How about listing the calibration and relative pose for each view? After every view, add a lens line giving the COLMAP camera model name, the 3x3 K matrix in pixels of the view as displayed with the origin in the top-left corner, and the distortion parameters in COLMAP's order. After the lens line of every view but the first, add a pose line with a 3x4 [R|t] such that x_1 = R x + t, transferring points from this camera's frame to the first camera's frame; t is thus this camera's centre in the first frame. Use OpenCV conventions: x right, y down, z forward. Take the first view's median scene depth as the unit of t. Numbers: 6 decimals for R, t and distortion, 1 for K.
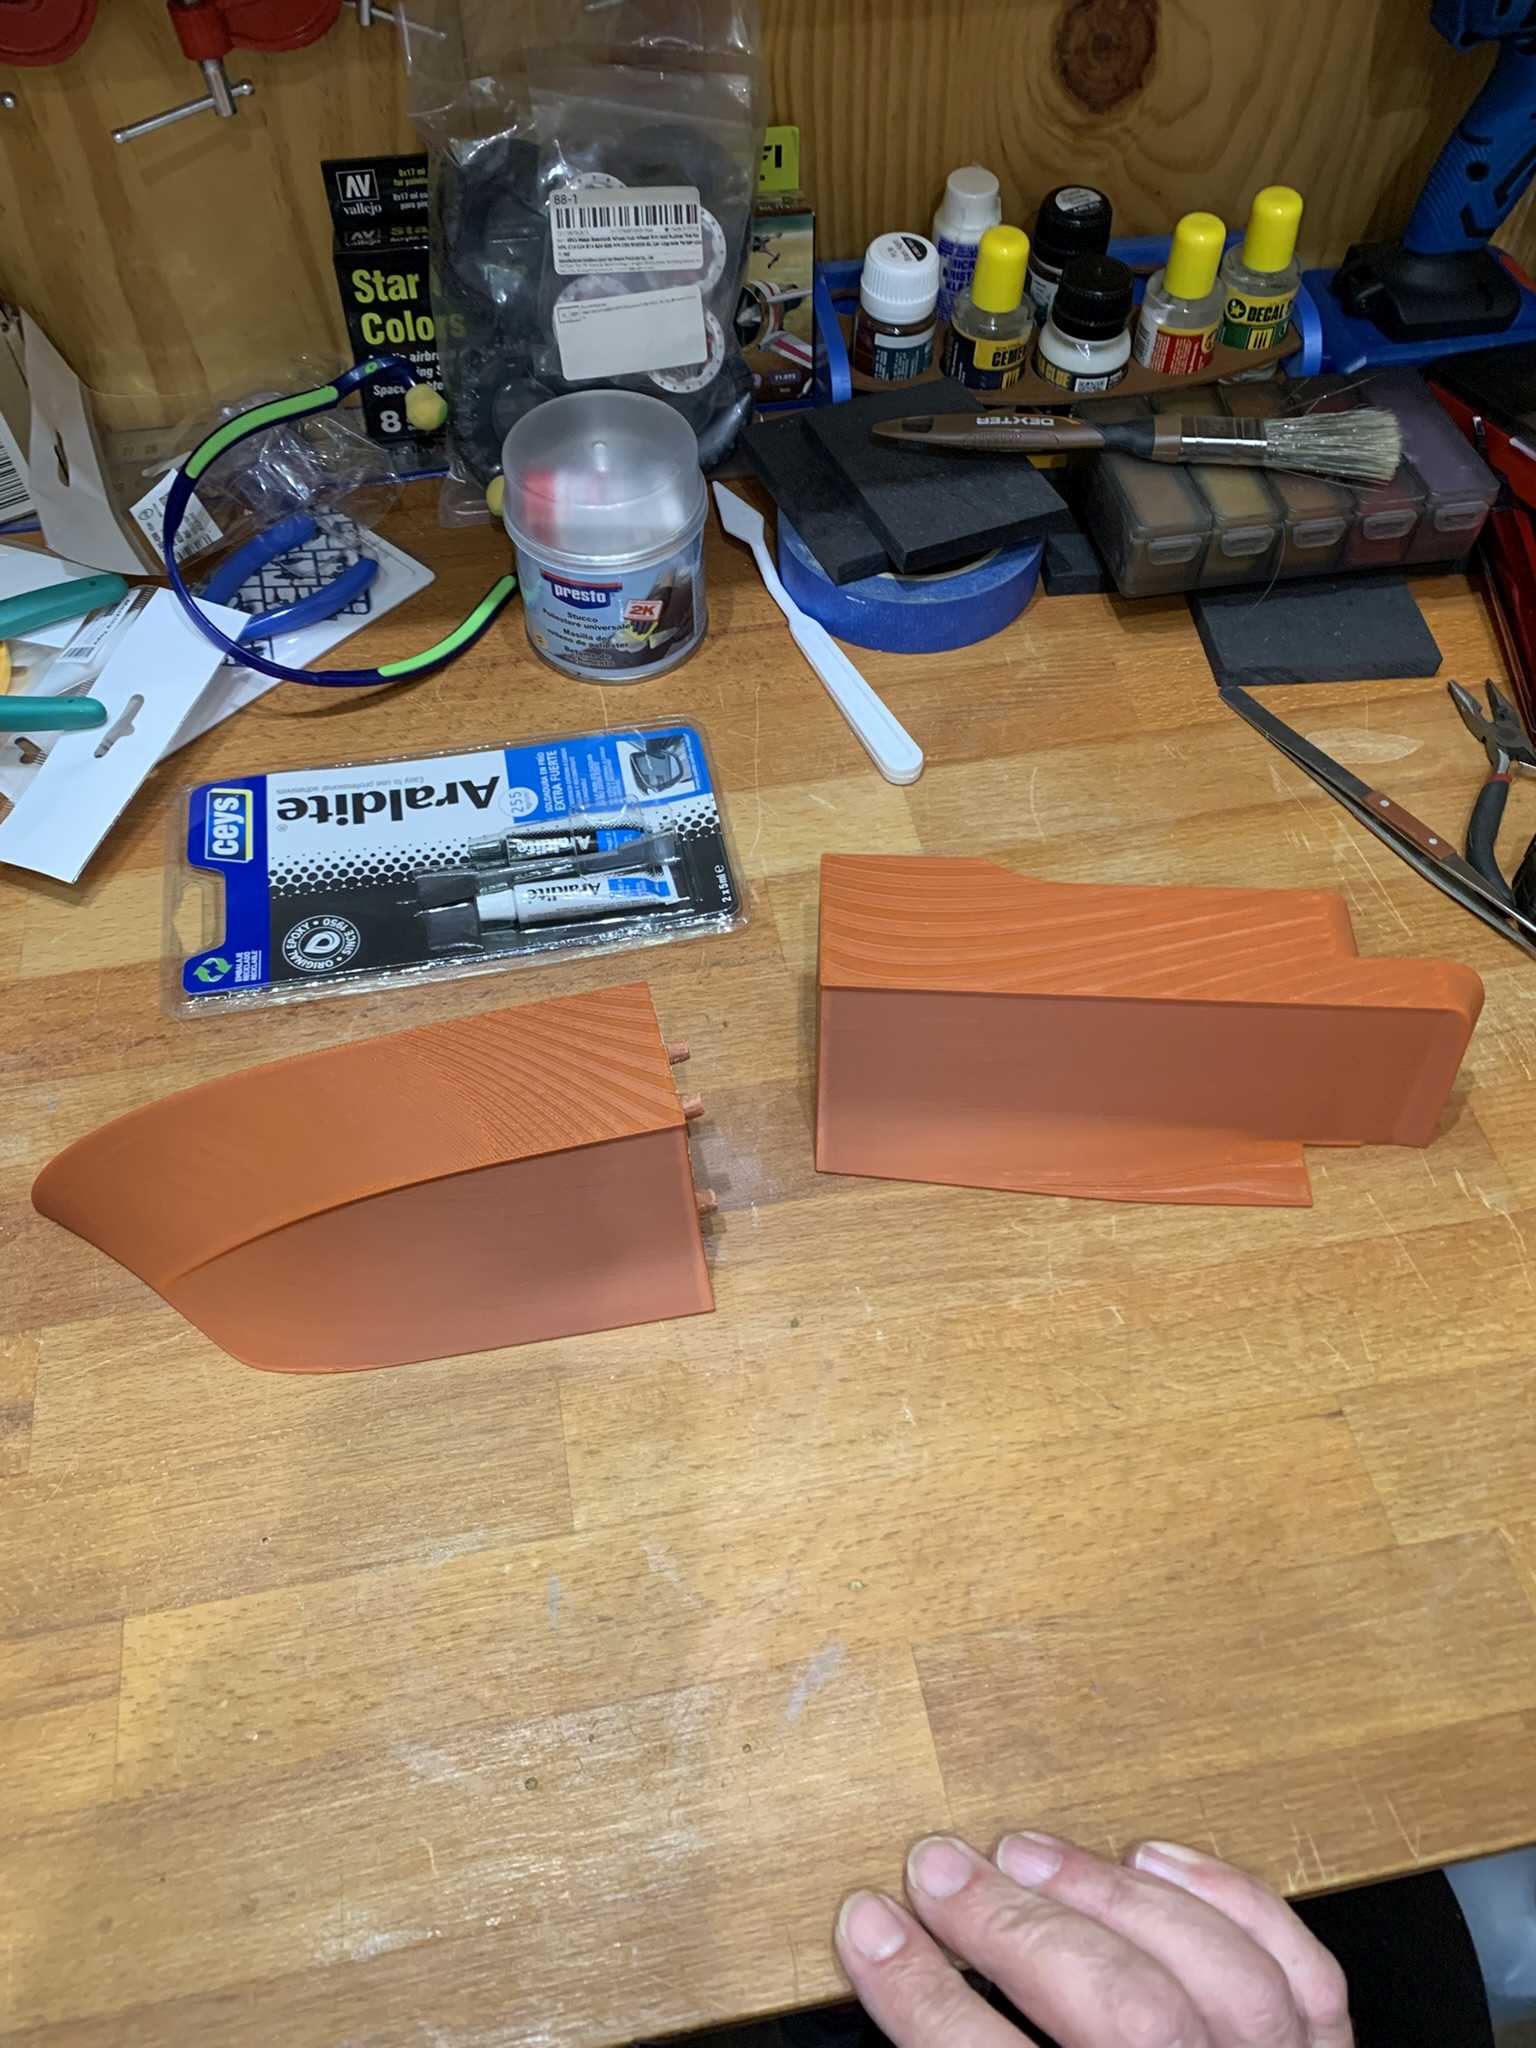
lens RADIAL K [[1543.5, 0, 776.8], [0, 1543.5, 950.2], [0, 0, 1]] dist [0.008656, 0.002354]
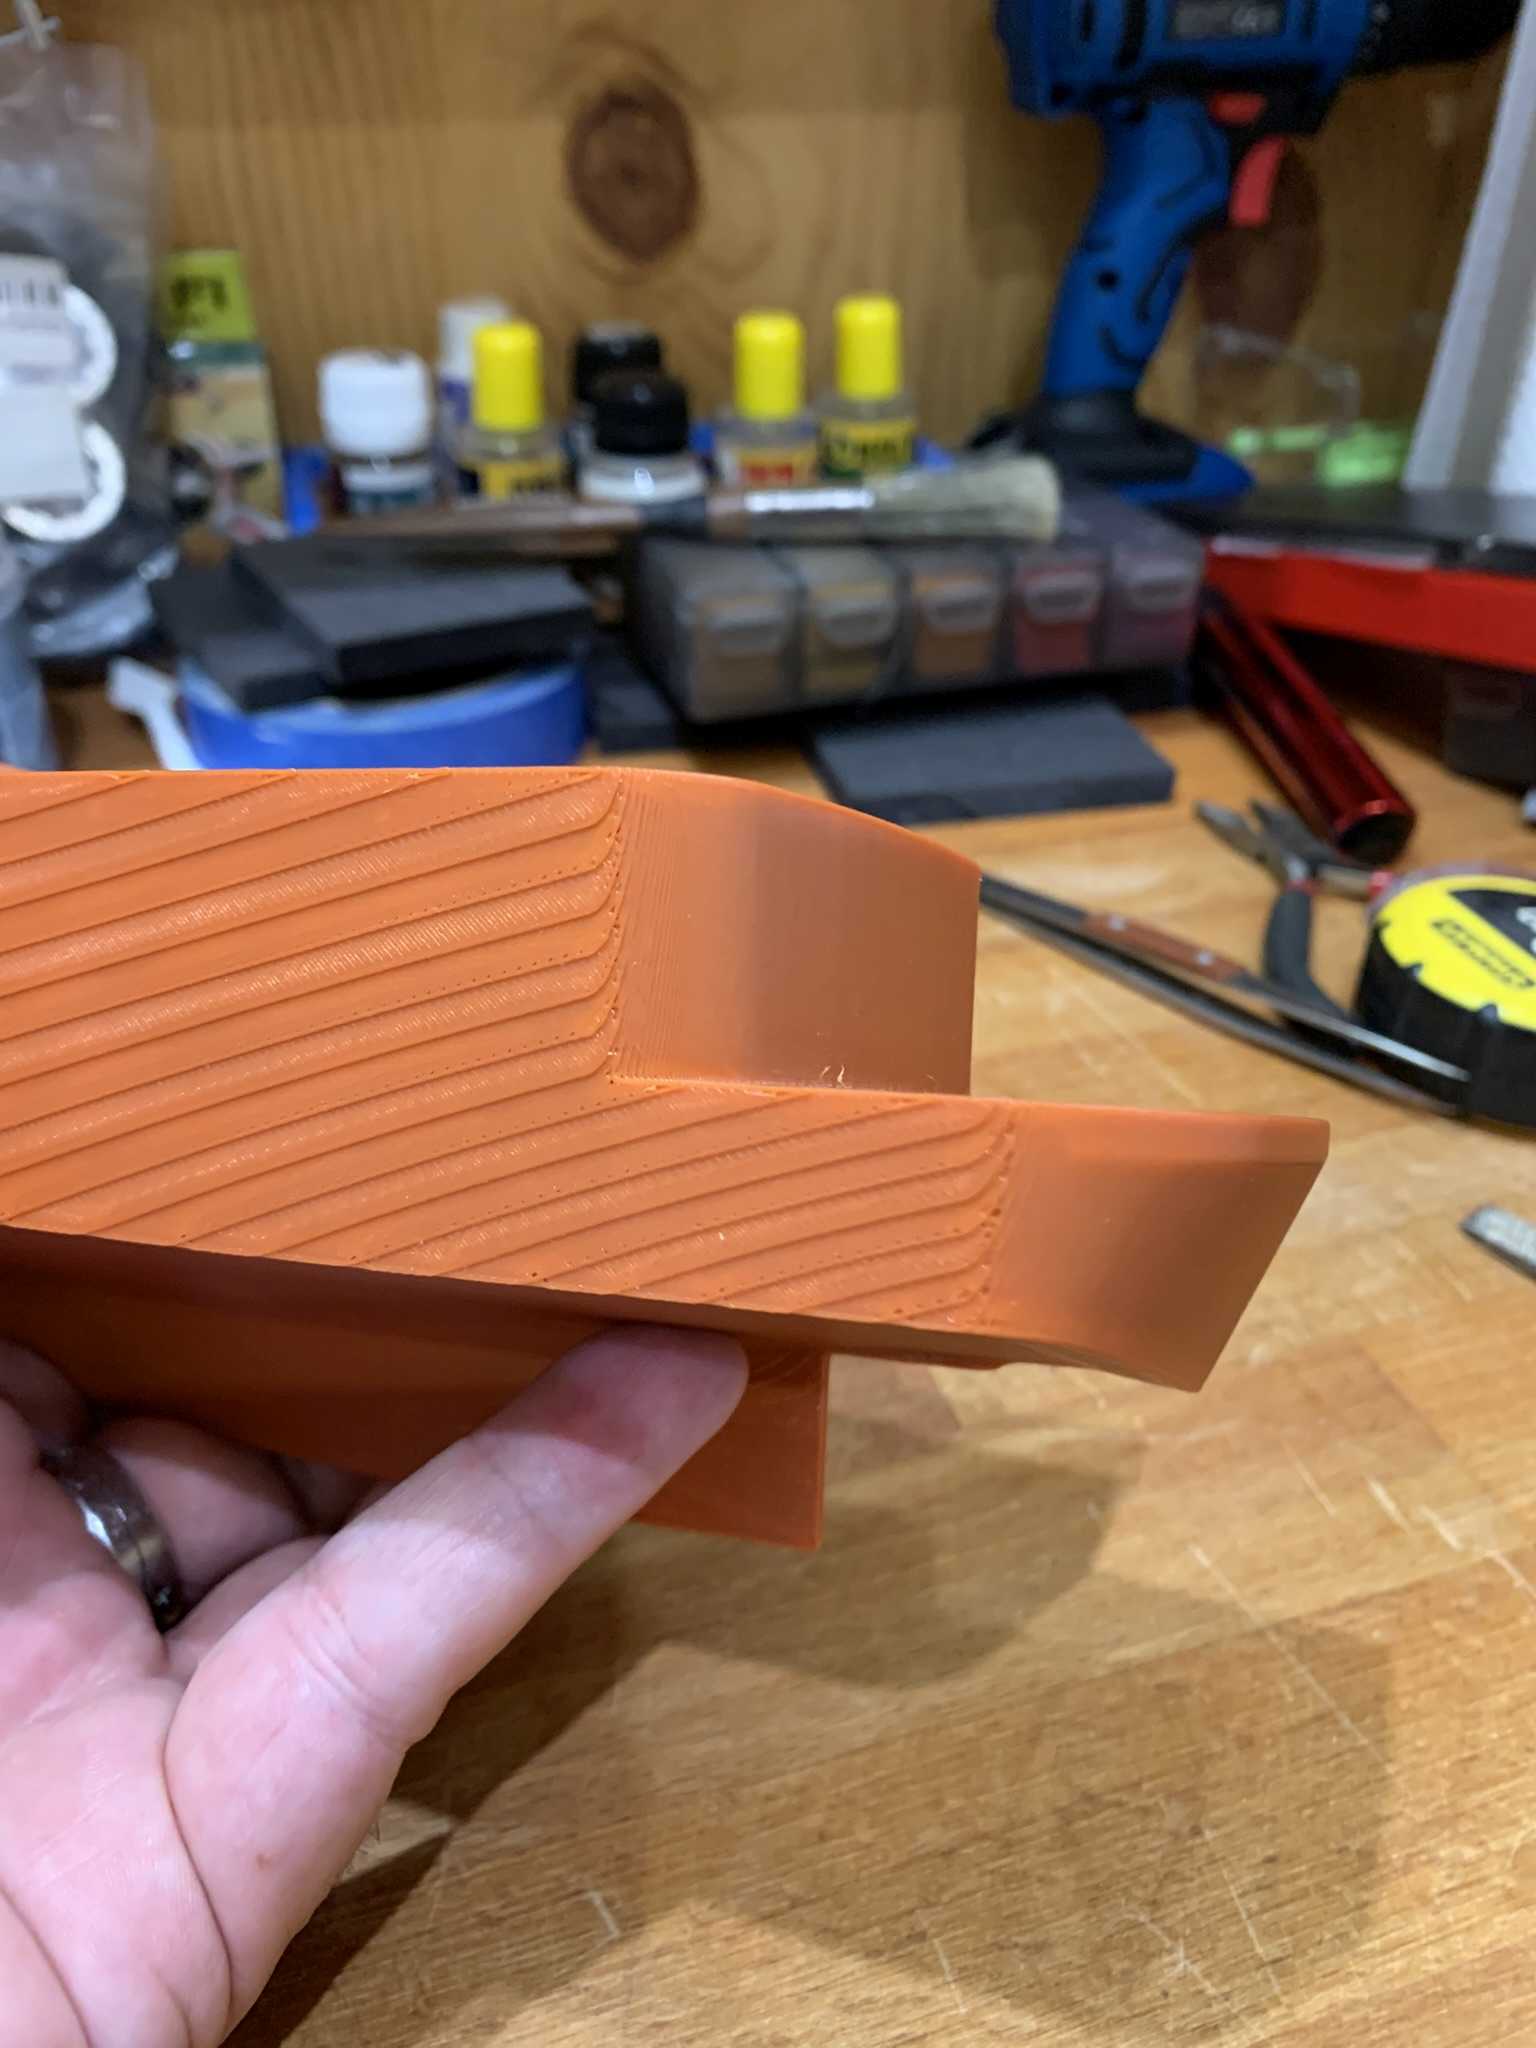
lens RADIAL K [[1552.6, 0, 768.0], [0, 1552.6, 1024.0], [0, 0, 1]] dist [-0.001331, 0.005230]
pose [[0.992624, -0.071889, 0.097615, 0.187854], [0.102258, 0.928997, -0.355678, 0.135990], [-0.065115, 0.363037, 0.929497, 0.443313]]
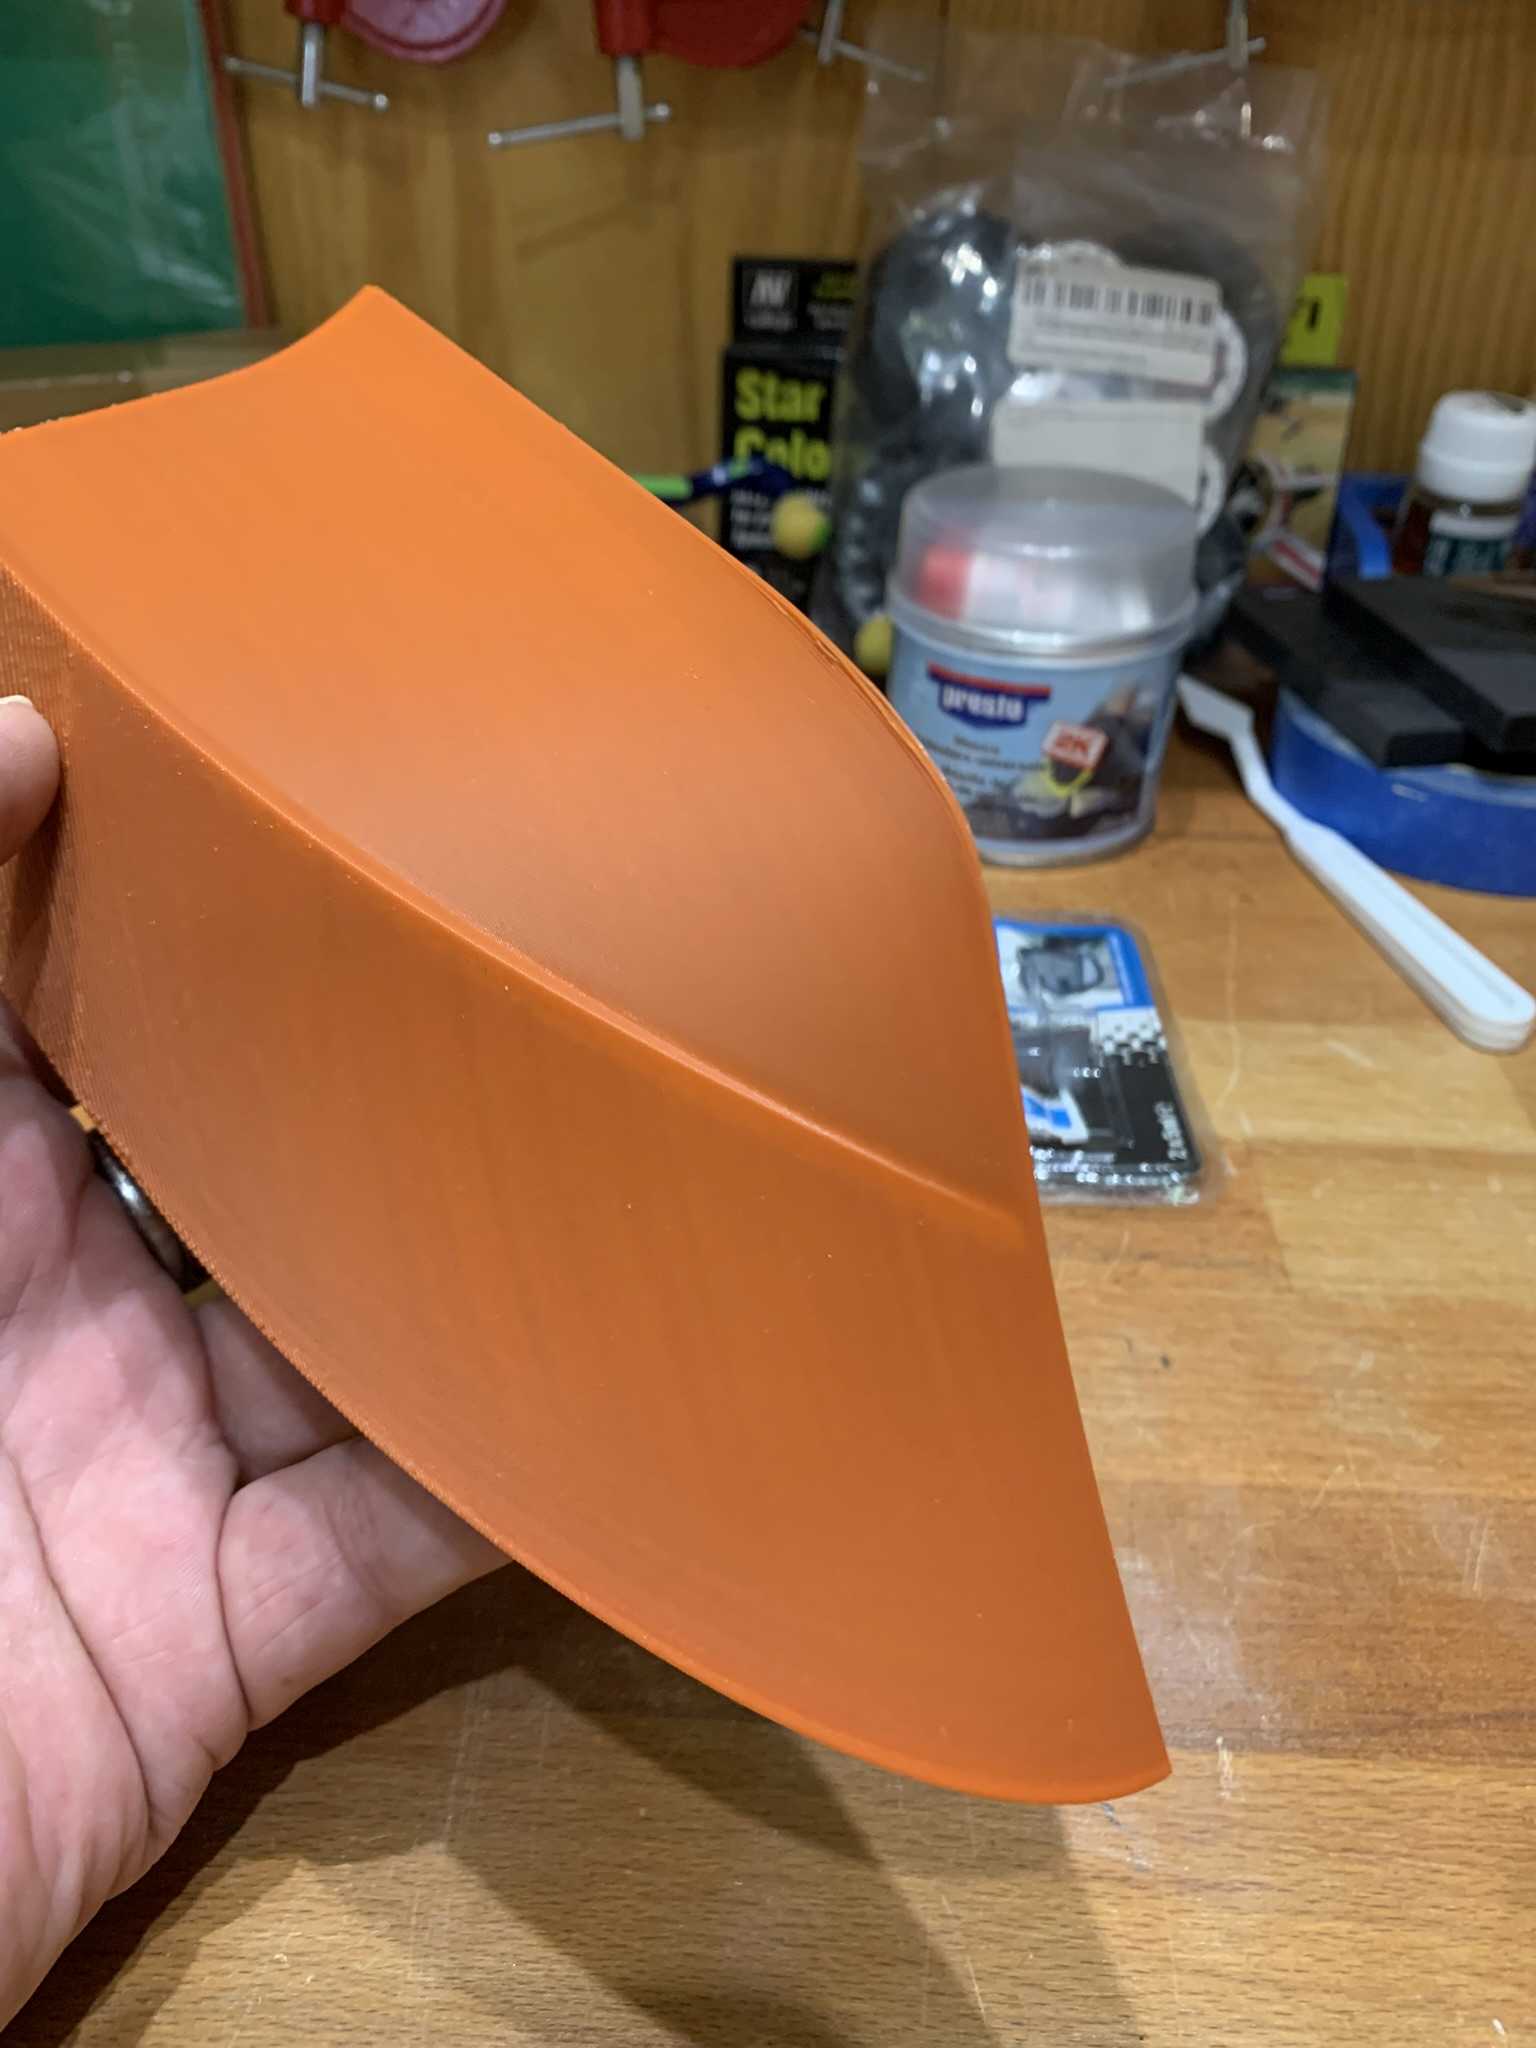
lens RADIAL K [[1547.5, 0, 768.0], [0, 1547.5, 1024.0], [0, 0, 1]] dist [0.037502, -0.059208]
pose [[0.969984, 0.144700, -0.195433, -0.065686], [-0.201305, 0.928666, -0.311539, 0.111953], [0.136412, 0.341529, 0.929919, 0.414137]]
